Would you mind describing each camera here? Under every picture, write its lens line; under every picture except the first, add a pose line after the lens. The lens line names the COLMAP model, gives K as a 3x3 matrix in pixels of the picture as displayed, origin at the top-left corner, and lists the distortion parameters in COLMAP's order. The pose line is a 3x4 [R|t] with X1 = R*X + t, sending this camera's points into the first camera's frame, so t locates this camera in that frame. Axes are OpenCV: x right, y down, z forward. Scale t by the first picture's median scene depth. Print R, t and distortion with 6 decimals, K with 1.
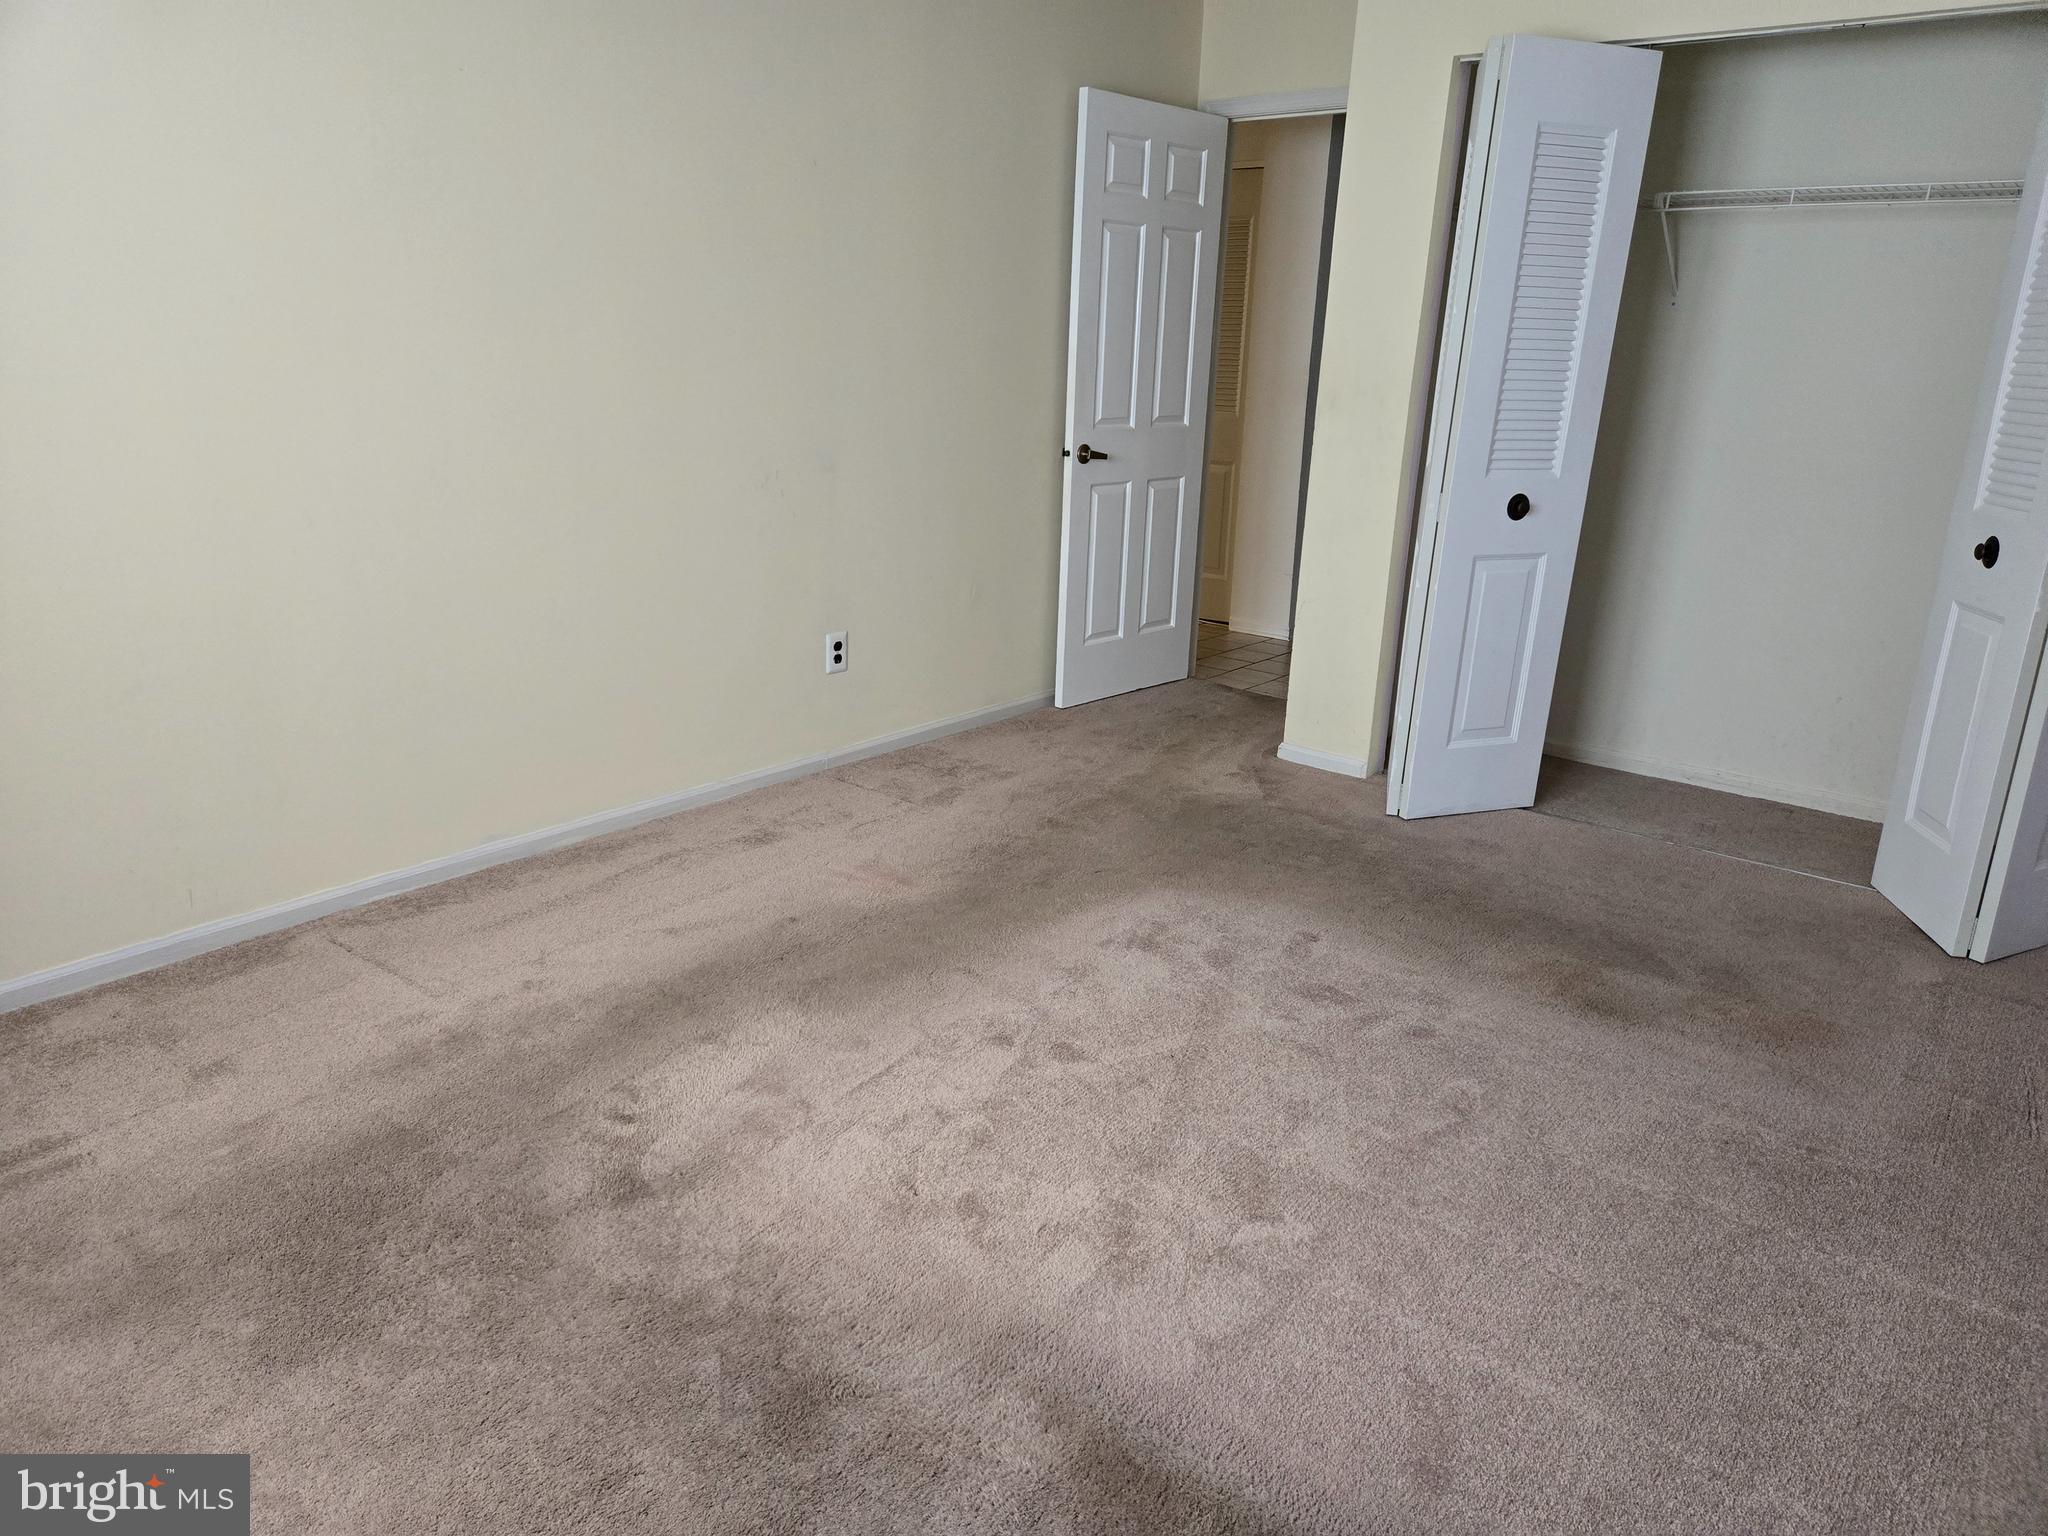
lens RADIAL K [[1376.8, 0, 974.0], [0, 1376.8, 707.0], [0, 0, 1]] dist [0.058882, -0.029879]
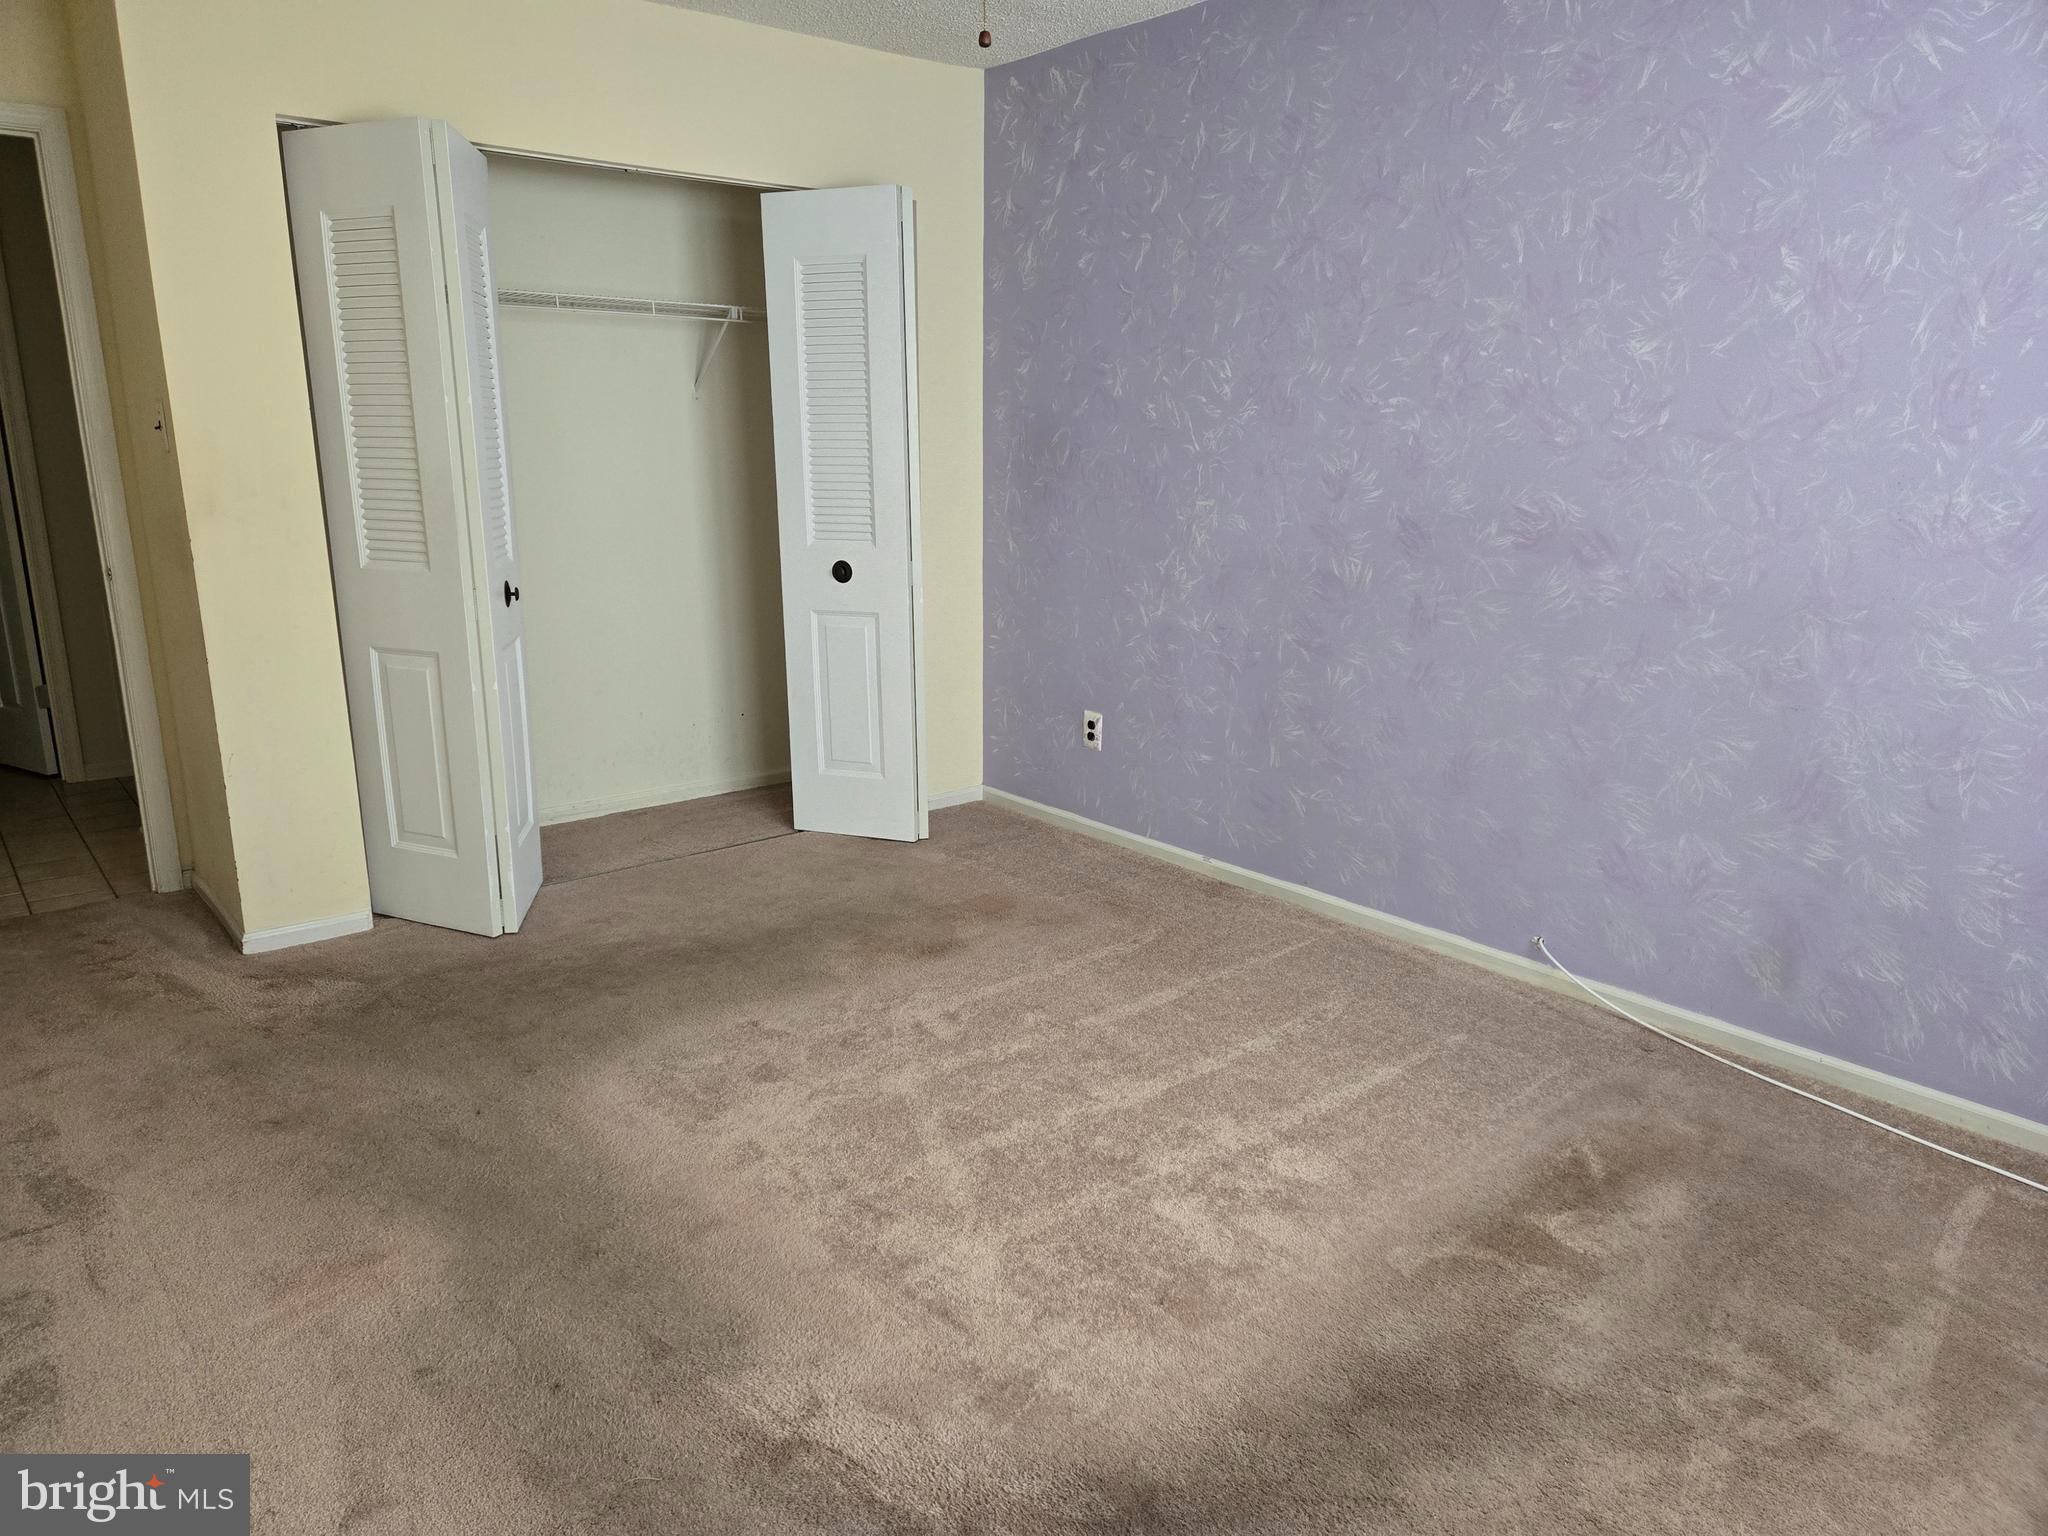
lens RADIAL K [[1376.8, 0, 1023.5], [0, 1376.8, 754.2], [0, 0, 1]] dist [0.058882, -0.029879]
pose [[0.180540, -0.253479, 0.950344, -0.539715], [0.262587, 0.943573, 0.201789, -0.146653], [-0.947868, 0.213117, 0.236913, 0.460582]]
